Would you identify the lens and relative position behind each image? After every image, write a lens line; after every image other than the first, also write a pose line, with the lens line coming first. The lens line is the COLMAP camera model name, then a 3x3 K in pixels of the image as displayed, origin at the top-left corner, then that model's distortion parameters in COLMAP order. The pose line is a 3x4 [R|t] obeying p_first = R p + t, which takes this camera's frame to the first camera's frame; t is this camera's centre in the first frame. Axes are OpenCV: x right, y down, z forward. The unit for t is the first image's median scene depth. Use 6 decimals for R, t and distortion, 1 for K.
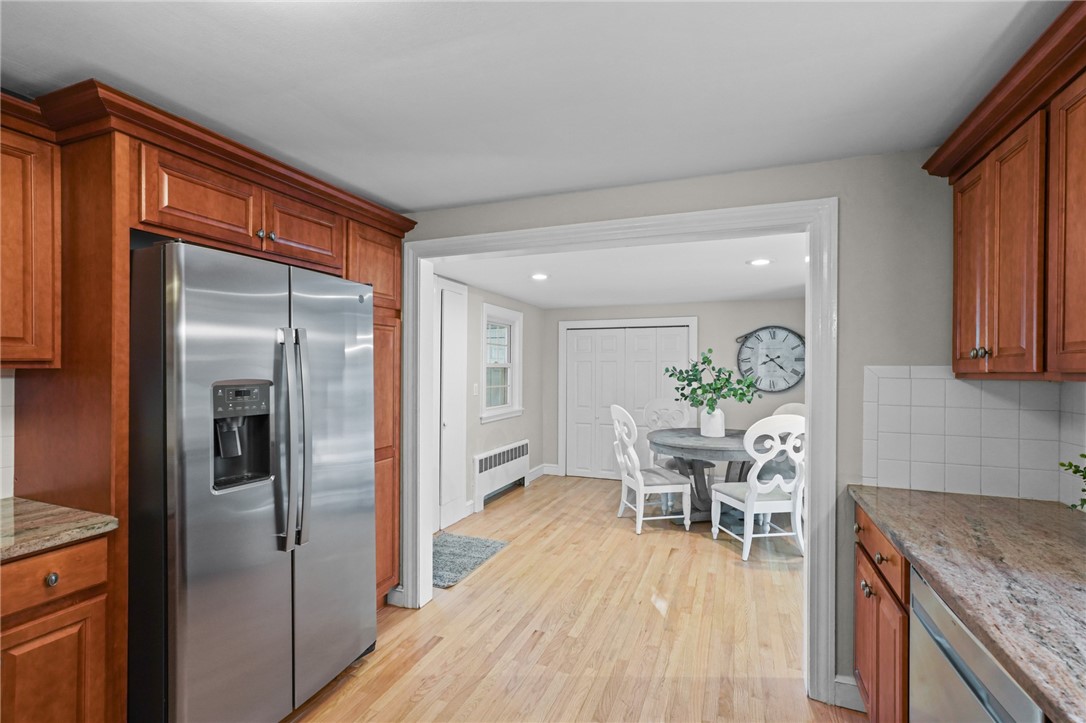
lens RADIAL K [[498.2, 0, 536.2], [0, 498.2, 372.7], [0, 0, 1]] dist [-0.005194, 0.012403]
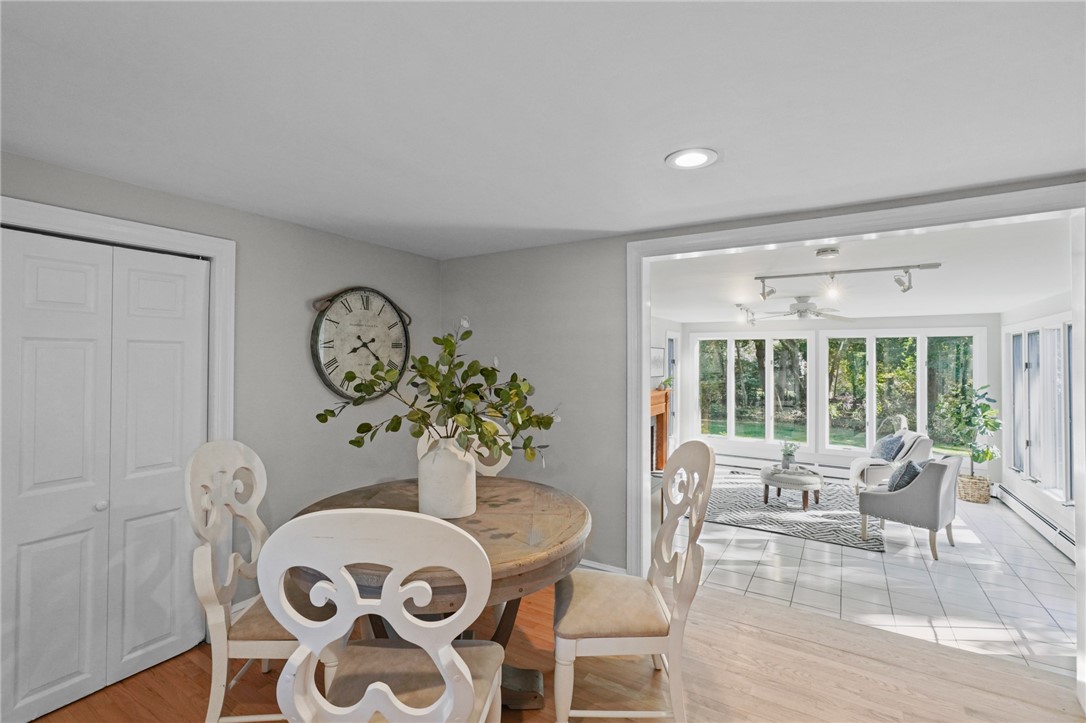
lens RADIAL K [[490.1, 0, 537.7], [0, 490.1, 356.9], [0, 0, 1]] dist [-0.003835, 0.009985]
pose [[0.183408, 0.002132, 0.983035, -0.061752], [0.007558, 0.999965, -0.003579, -0.009422], [-0.983008, 0.008087, 0.183386, 0.795721]]
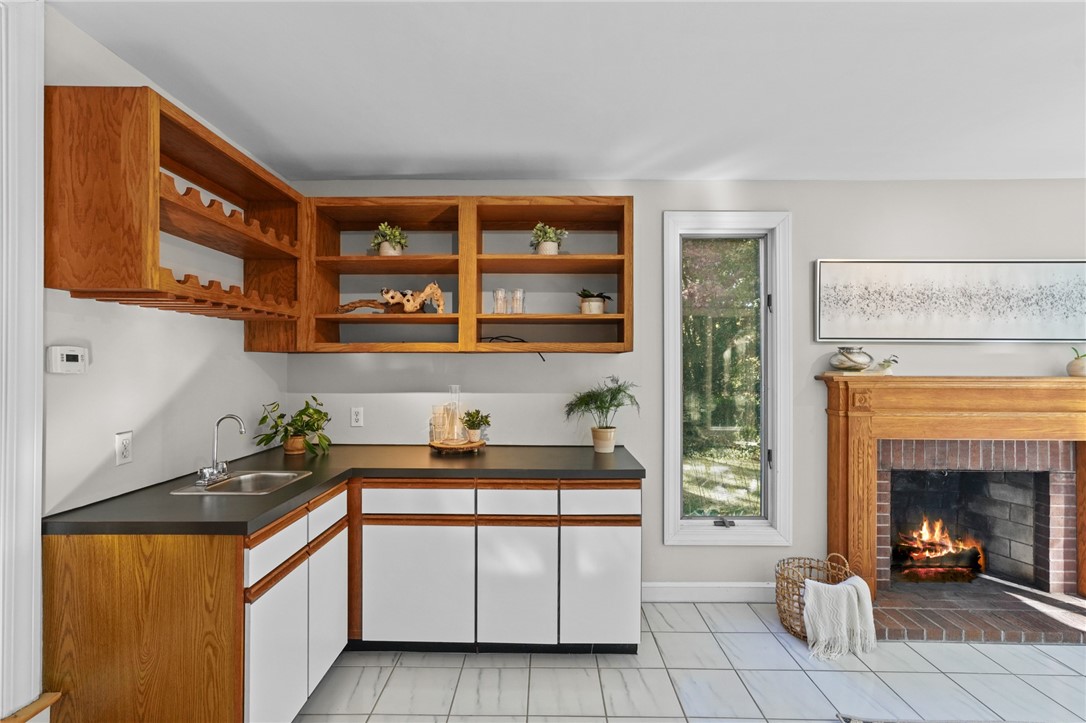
lens RADIAL K [[493.2, 0, 536.7], [0, 493.2, 363.0], [0, 0, 1]] dist [-0.014304, 0.012558]
pose [[0.934320, -0.002357, 0.356429, 0.769387], [0.006478, 0.999925, -0.010369, 0.080914], [-0.356378, 0.011997, 0.934265, 0.386639]]
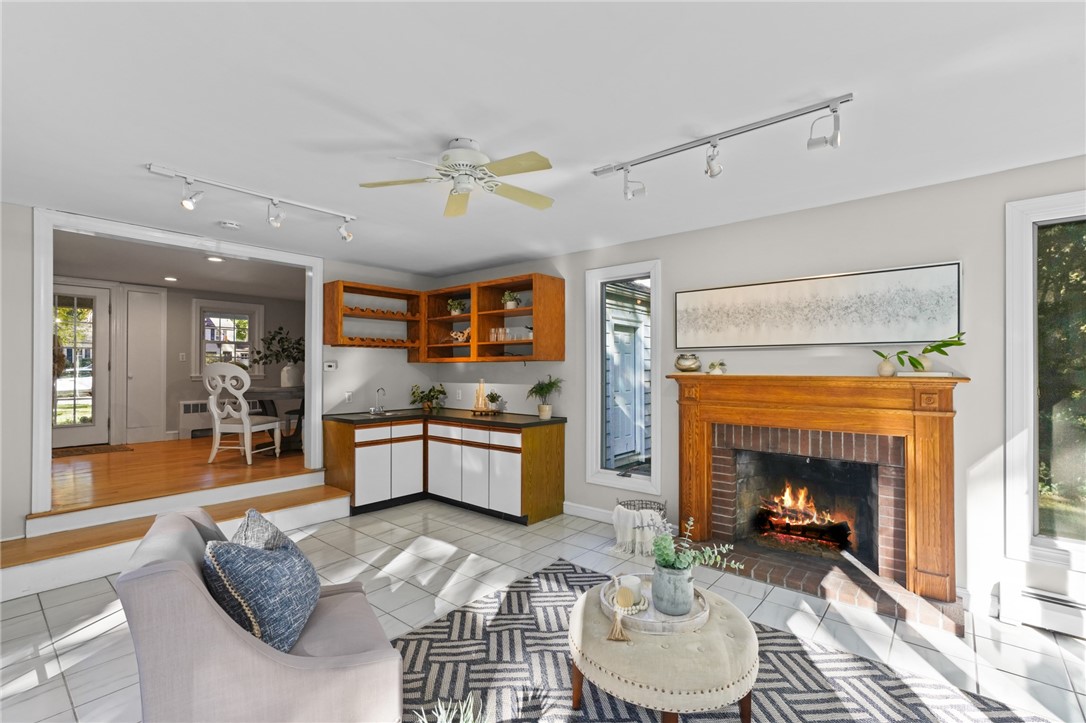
lens RADIAL K [[493.2, 0, 536.7], [0, 493.2, 363.0], [0, 0, 1]] dist [-0.014304, 0.012558]
pose [[0.945316, -0.010161, -0.325997, 1.340897], [0.002397, 0.999704, -0.024211, 0.091420], [0.326147, 0.022105, 0.945061, -0.030362]]
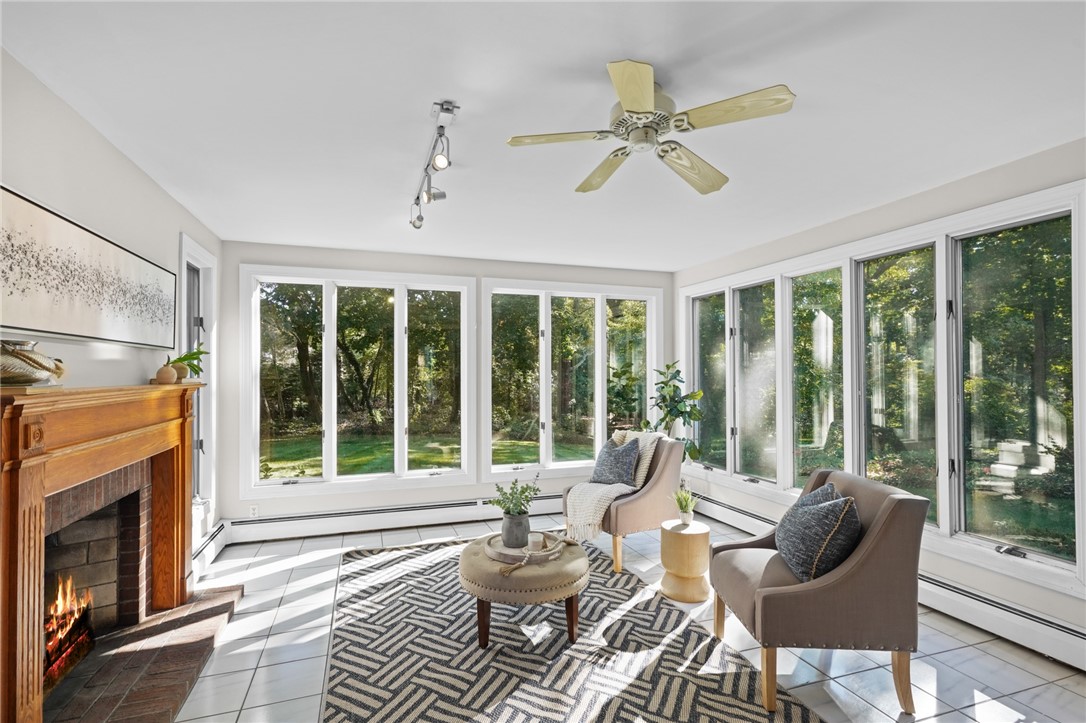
lens RADIAL K [[503.1, 0, 536.4], [0, 503.1, 367.4], [0, 0, 1]] dist [-0.017878, 0.012699]
pose [[-0.646422, 0.001286, 0.762979, 0.859387], [0.008656, 0.999947, 0.005649, 0.076627], [-0.762931, 0.010256, -0.646399, 0.740844]]
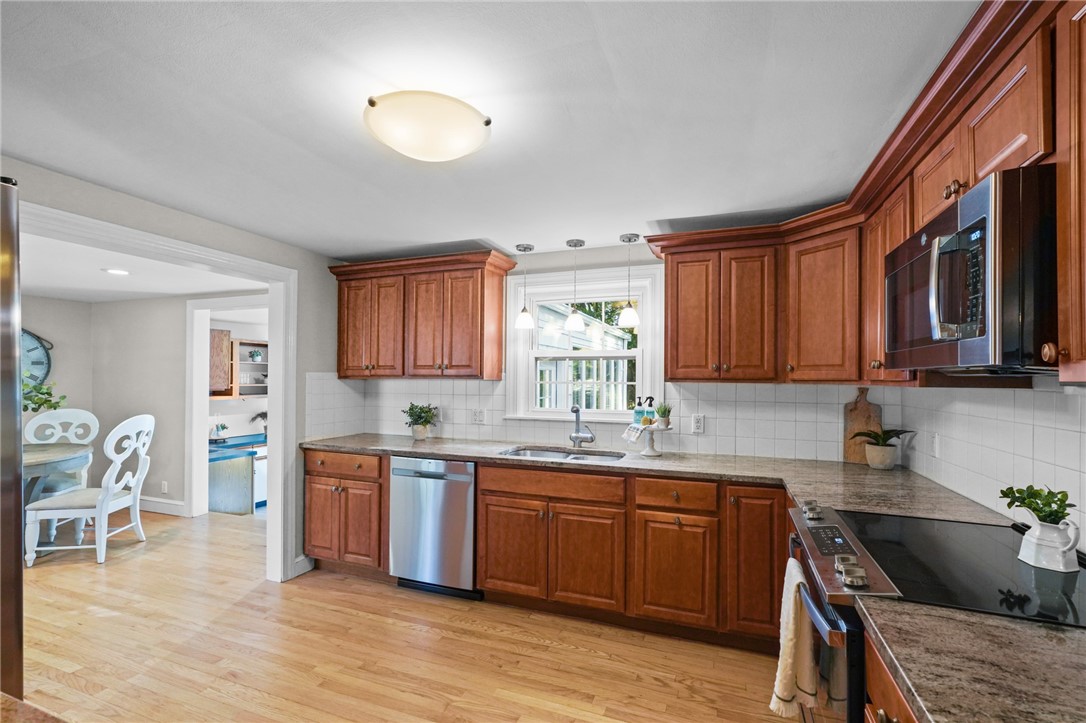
lens RADIAL K [[498.2, 0, 536.2], [0, 498.2, 372.7], [0, 0, 1]] dist [-0.005194, 0.012403]
pose [[-0.001870, -0.000232, 0.999998, -0.453204], [0.007221, 0.999974, 0.000246, -0.002715], [-0.999972, 0.007222, -0.001868, 0.086747]]
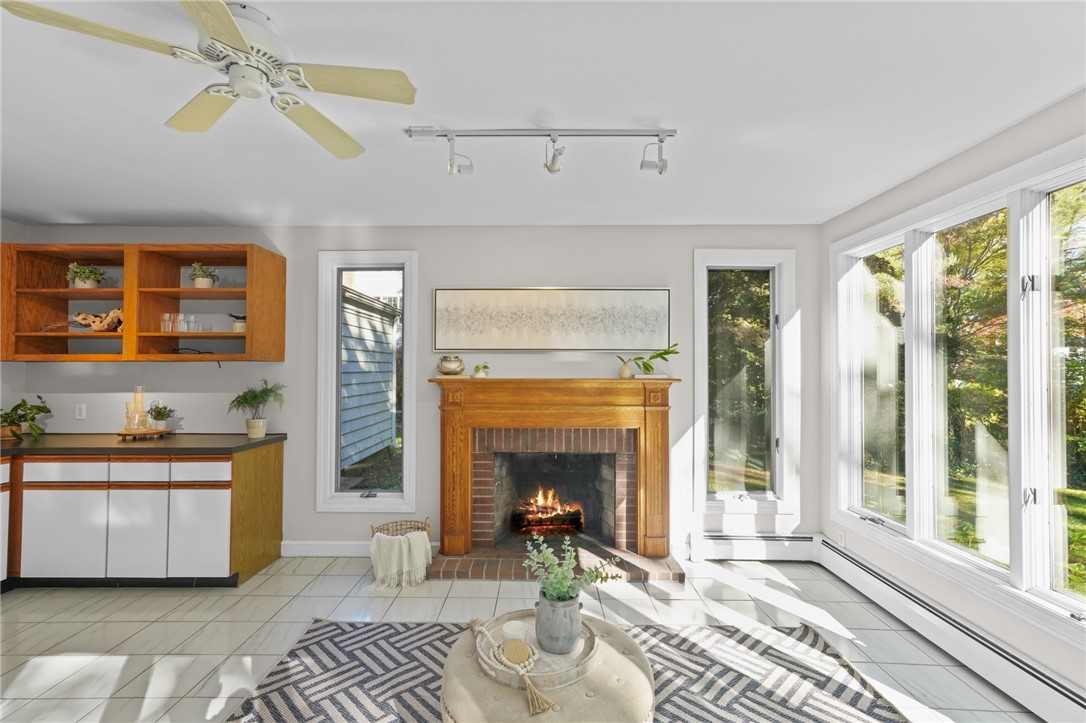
lens RADIAL K [[492.9, 0, 535.9], [0, 492.9, 358.9], [0, 0, 1]] dist [-0.016702, 0.016290]
pose [[0.935364, 0.002559, 0.353677, 1.171482], [0.008927, 0.999484, -0.030840, 0.086930], [-0.353574, 0.032003, 0.934859, 0.057030]]
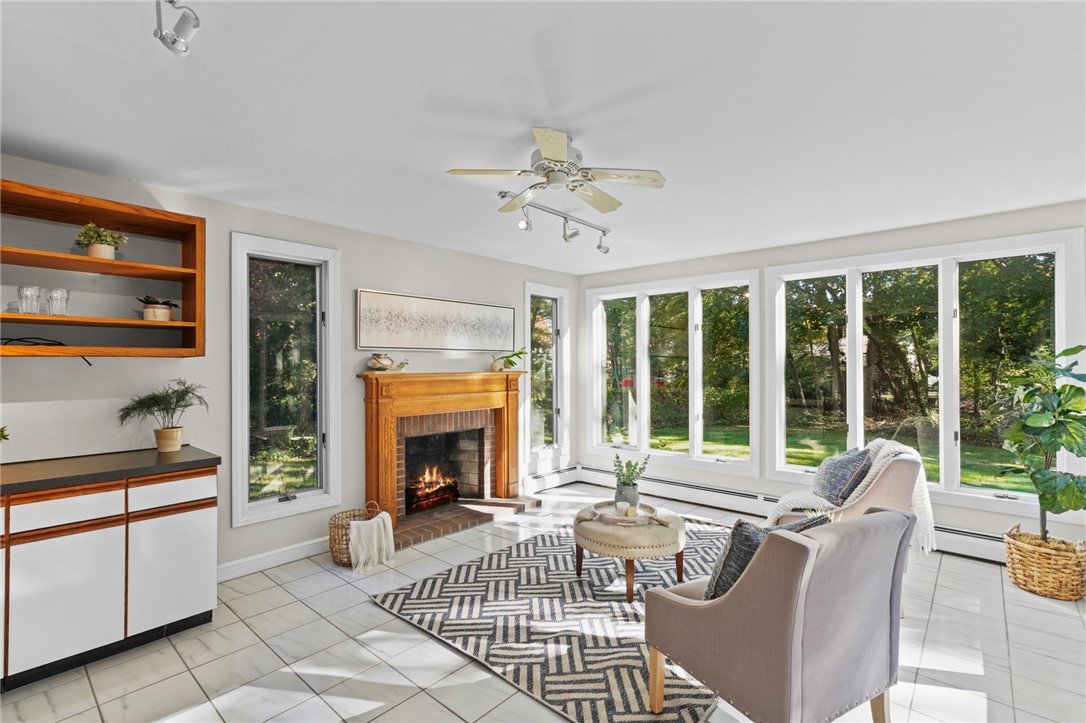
lens RADIAL K [[500.7, 0, 535.1], [0, 500.7, 359.2], [0, 0, 1]] dist [-0.013298, 0.014270]
pose [[0.350843, 0.002469, 0.936431, 0.634494], [0.019127, 0.999769, -0.009802, 0.081036], [-0.936239, 0.021350, 0.350715, 0.263539]]
